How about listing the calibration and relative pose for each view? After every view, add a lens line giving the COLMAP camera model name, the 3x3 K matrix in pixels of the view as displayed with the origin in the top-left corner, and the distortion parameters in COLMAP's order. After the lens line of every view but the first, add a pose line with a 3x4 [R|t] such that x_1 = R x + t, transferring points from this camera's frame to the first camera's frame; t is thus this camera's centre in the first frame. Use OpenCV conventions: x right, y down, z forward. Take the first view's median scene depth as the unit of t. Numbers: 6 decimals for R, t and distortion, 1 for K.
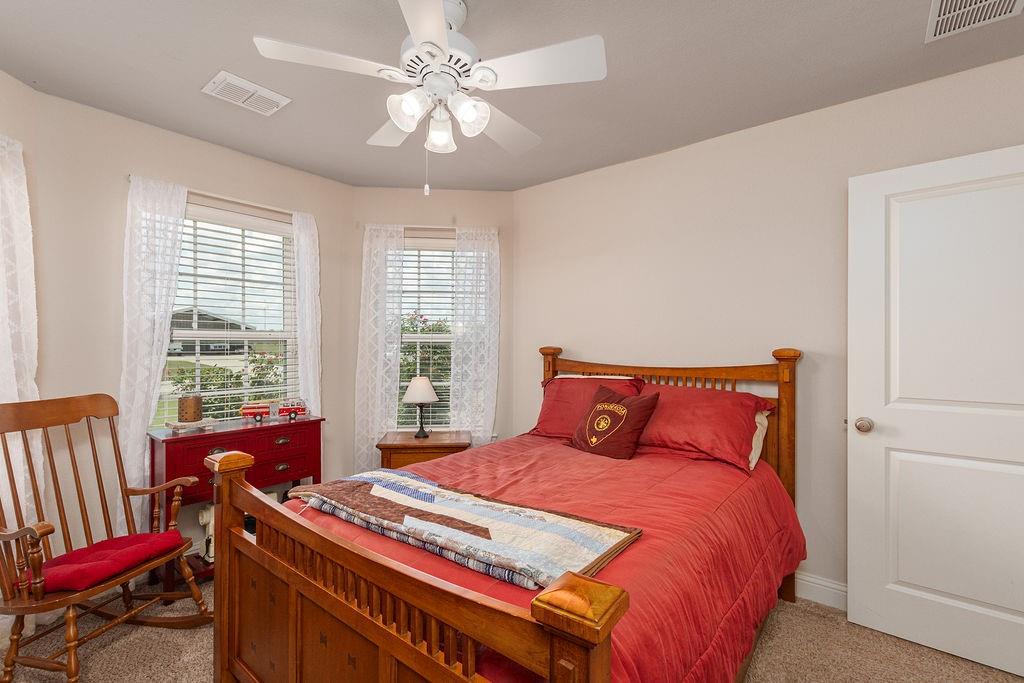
lens RADIAL K [[441.2, 0, 507.0], [0, 441.2, 347.6], [0, 0, 1]] dist [0.005274, -0.002483]
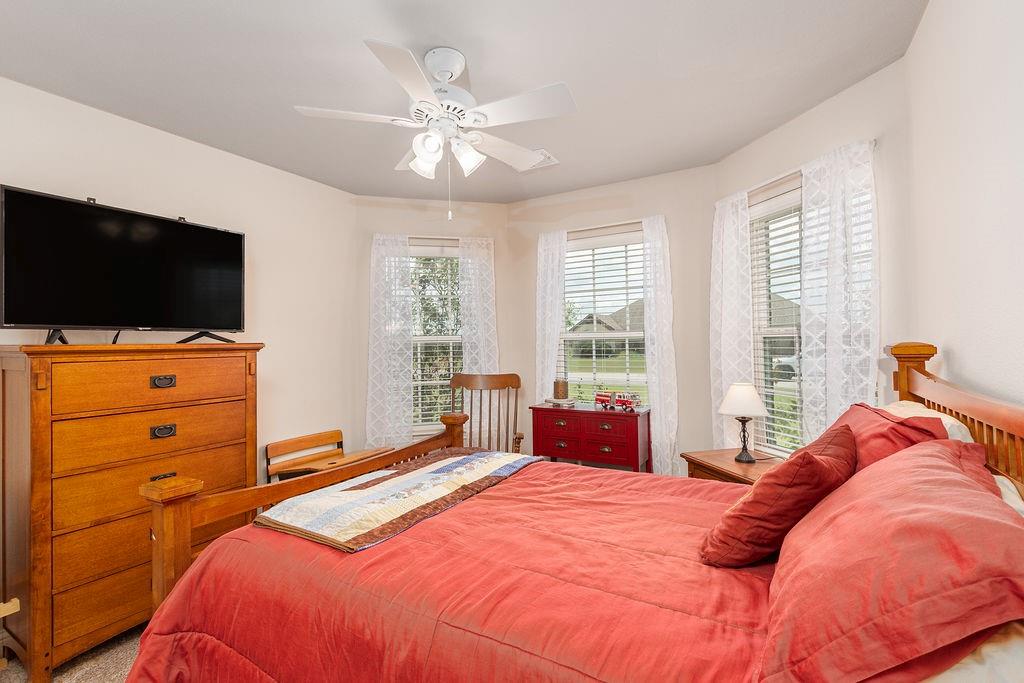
lens RADIAL K [[441.2, 0, 506.1], [0, 441.2, 338.4], [0, 0, 1]] dist [0.005274, -0.002483]
pose [[0.173225, -0.011703, -0.984813, 0.722293], [0.019257, 0.999778, -0.008494, -0.018267], [0.984694, -0.017494, 0.173412, 0.636540]]
